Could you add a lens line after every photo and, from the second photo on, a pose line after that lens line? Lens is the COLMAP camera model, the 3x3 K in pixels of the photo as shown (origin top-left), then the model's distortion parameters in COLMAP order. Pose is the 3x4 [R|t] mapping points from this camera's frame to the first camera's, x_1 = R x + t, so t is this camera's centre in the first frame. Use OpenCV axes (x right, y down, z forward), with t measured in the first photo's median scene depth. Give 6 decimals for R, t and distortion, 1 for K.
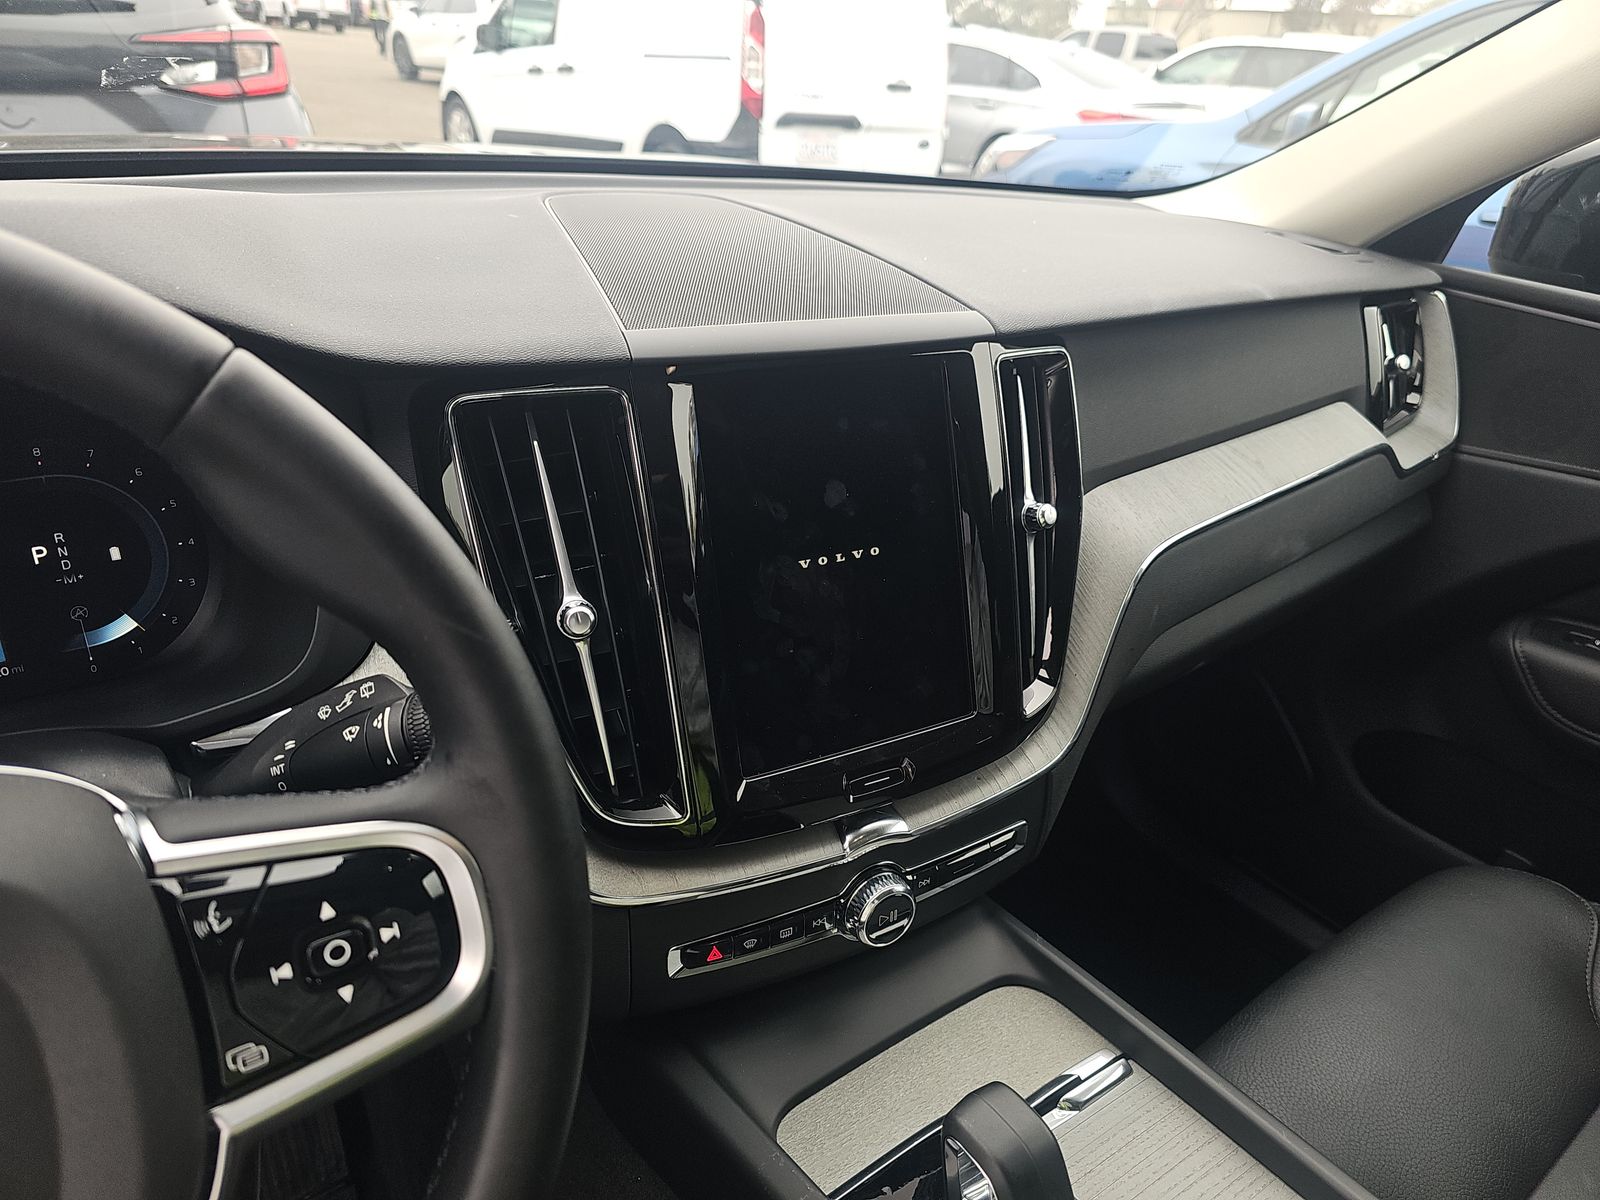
lens RADIAL K [[1082.9, 0, 805.2], [0, 1082.9, 605.0], [0, 0, 1]] dist [0.031472, -0.040215]
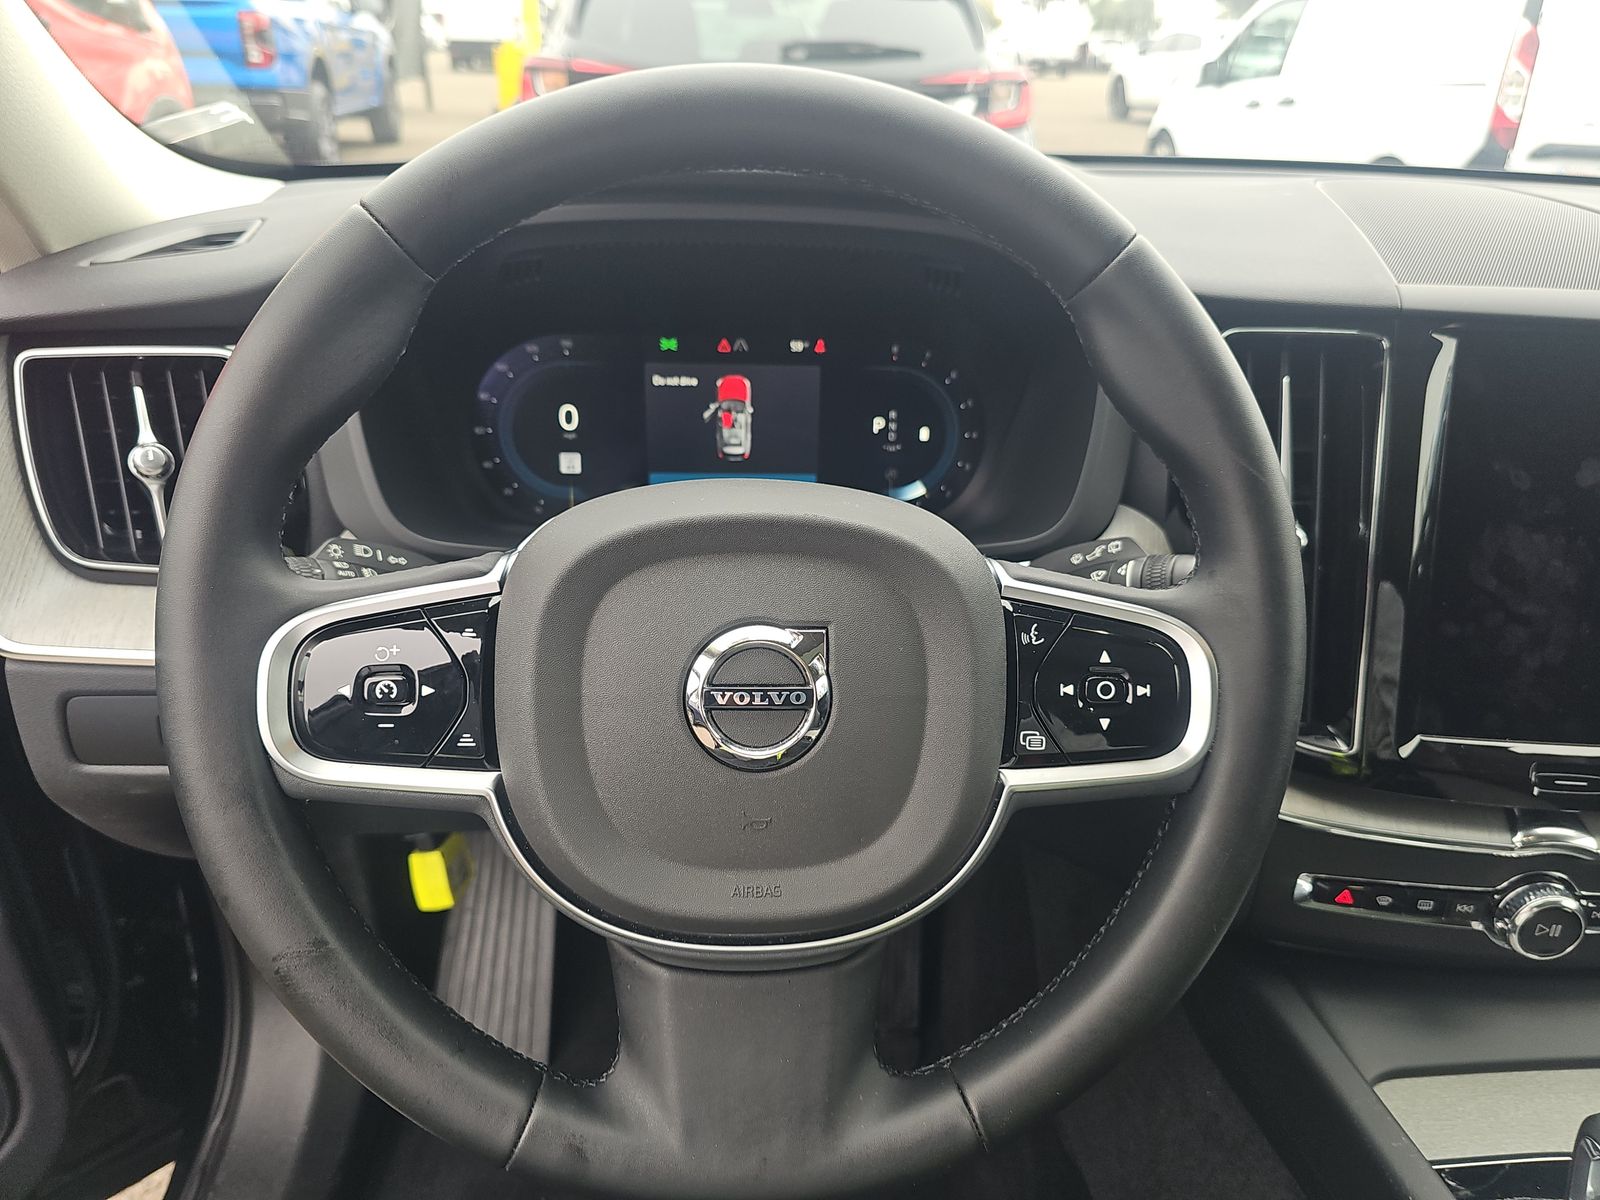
lens RADIAL K [[1082.9, 0, 805.2], [0, 1082.9, 605.0], [0, 0, 1]] dist [0.031472, -0.040215]
pose [[0.840764, 0.197955, -0.503915, -0.049935], [-0.213516, 0.976556, 0.027381, 0.138077], [0.497521, 0.084573, 0.863319, -0.170542]]
